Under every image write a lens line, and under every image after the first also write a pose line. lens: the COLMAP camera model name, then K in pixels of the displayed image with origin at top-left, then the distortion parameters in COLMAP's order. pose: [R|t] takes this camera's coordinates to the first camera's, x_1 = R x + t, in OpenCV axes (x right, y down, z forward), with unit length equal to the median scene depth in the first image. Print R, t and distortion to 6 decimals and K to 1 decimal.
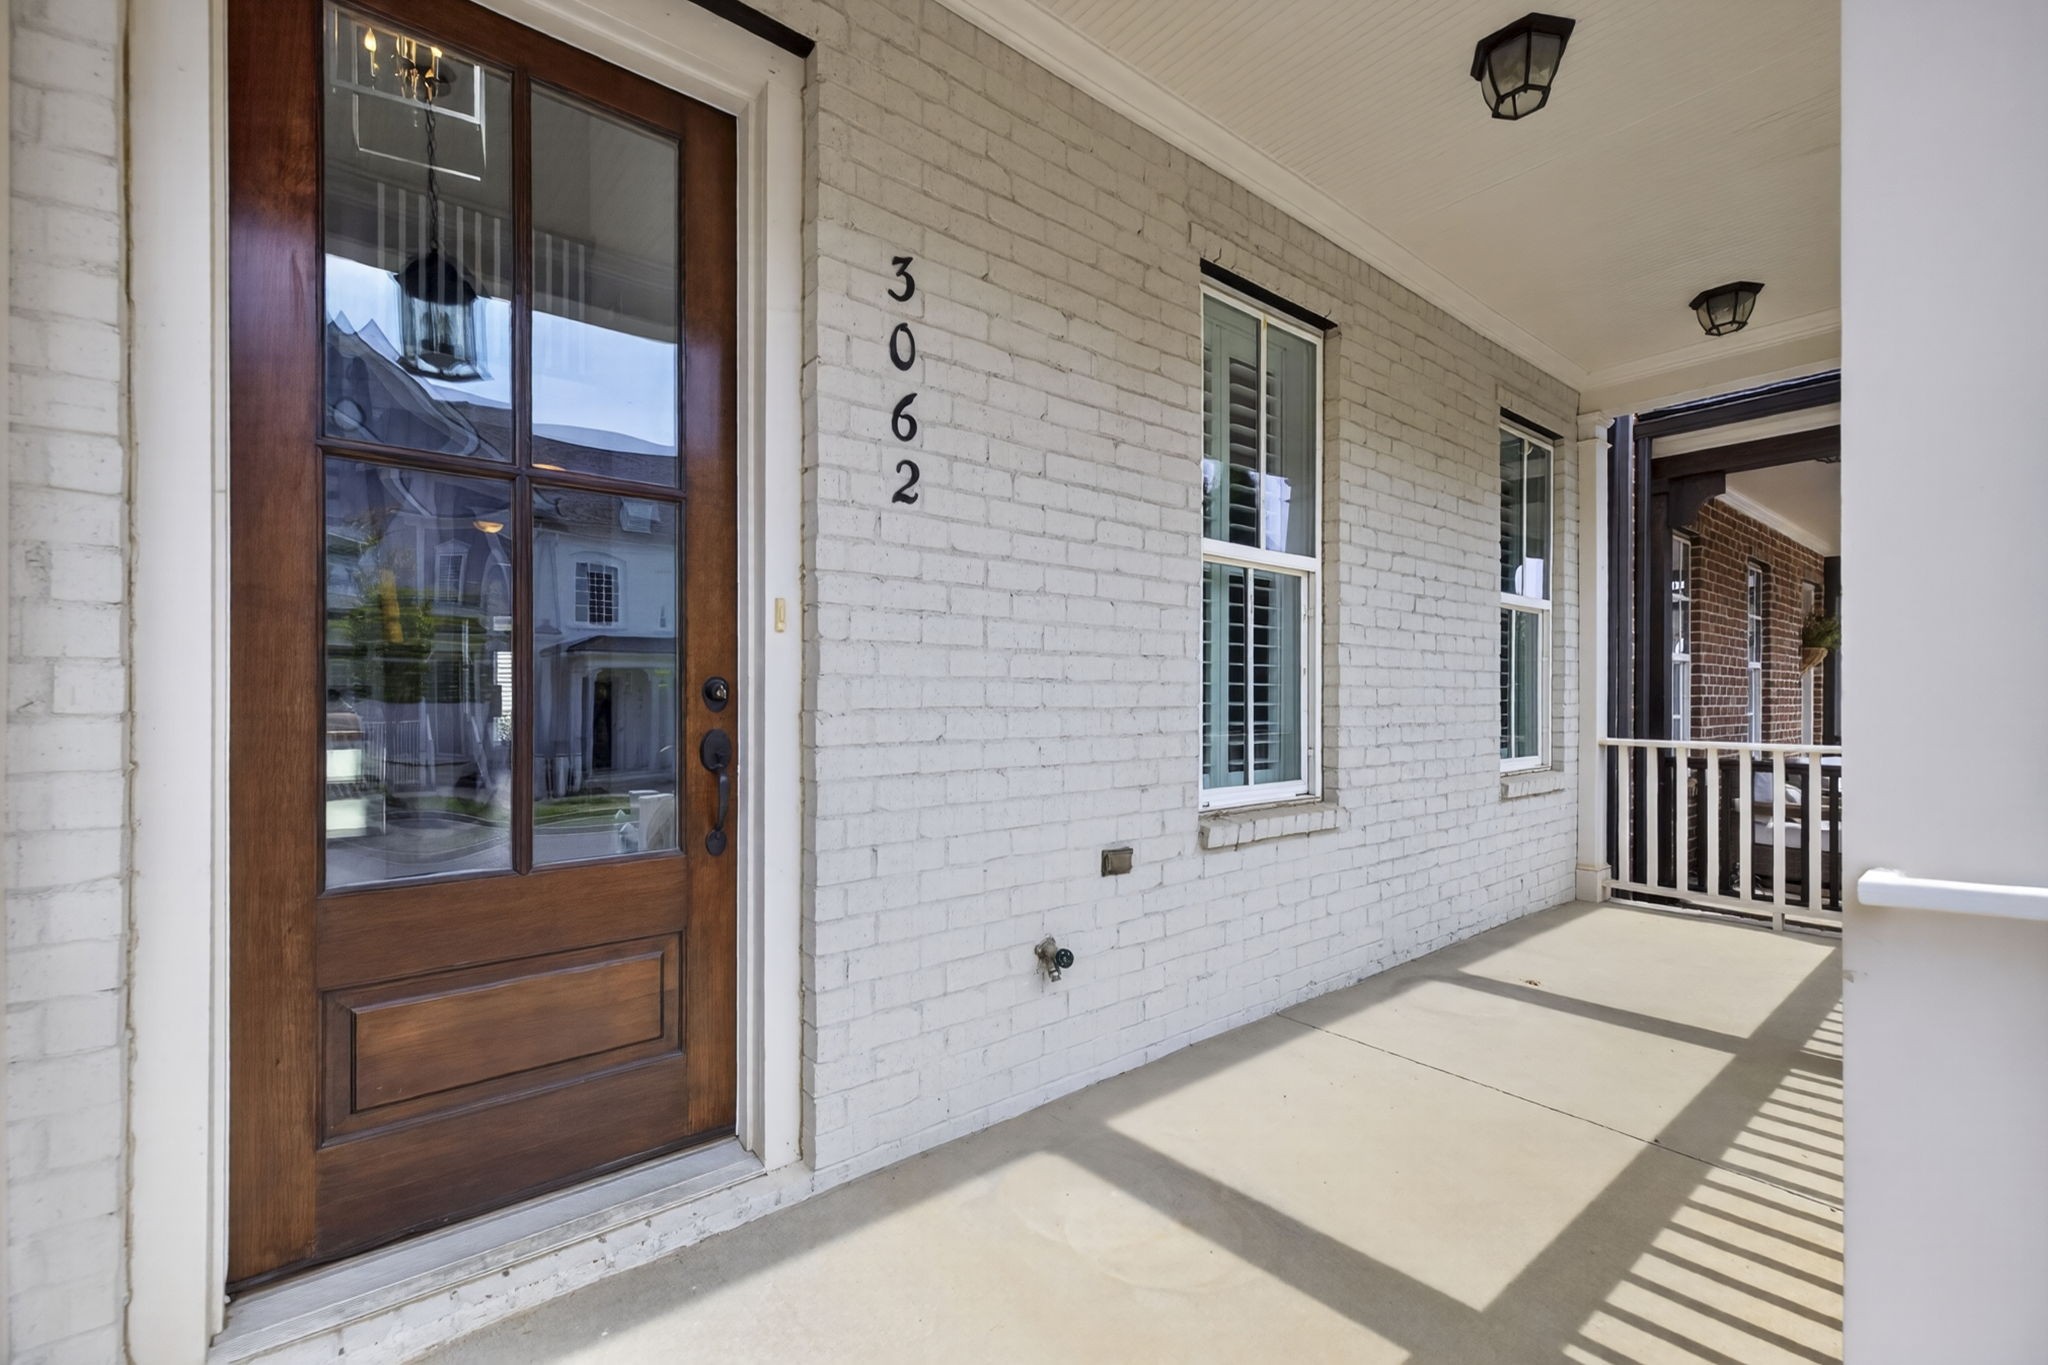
lens RADIAL K [[890.6, 0, 1053.7], [0, 890.6, 679.1], [0, 0, 1]] dist [0.007226, 0.000097]
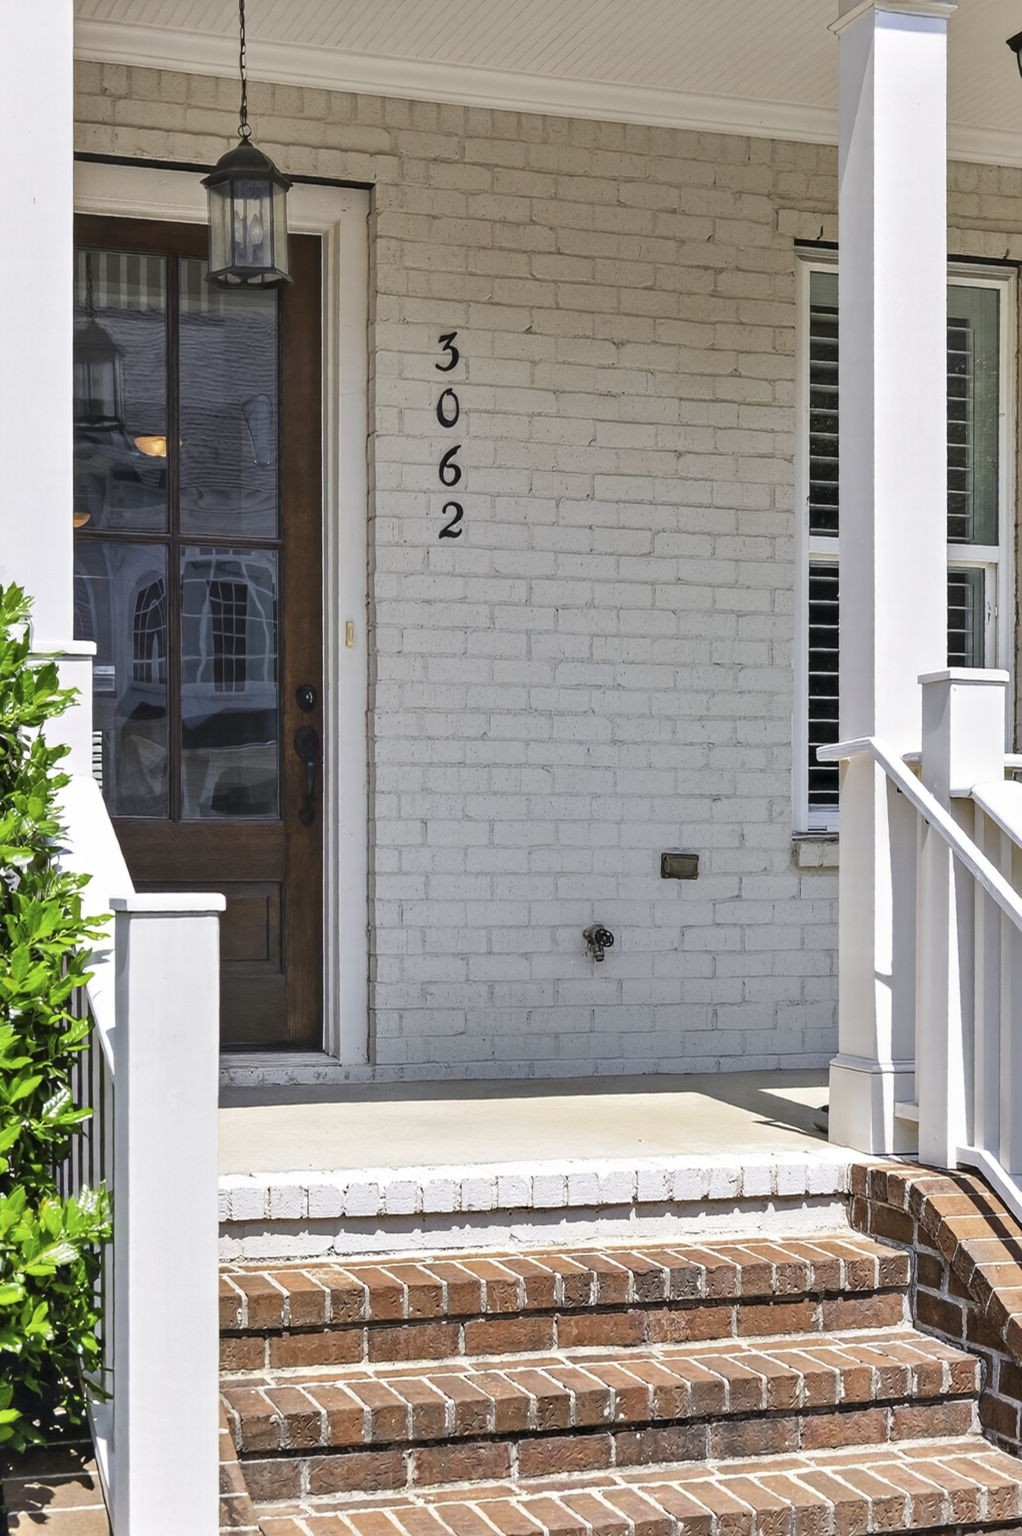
lens RADIAL K [[2498.8, 0, 511.0], [0, 2498.8, 768.0], [0, 0, 1]] dist [-0.014772, 0.098585]
pose [[0.935848, -0.012900, -0.352169, 1.055746], [0.007008, 0.999813, -0.018002, 0.168206], [0.352335, 0.014379, 0.935763, -2.049392]]
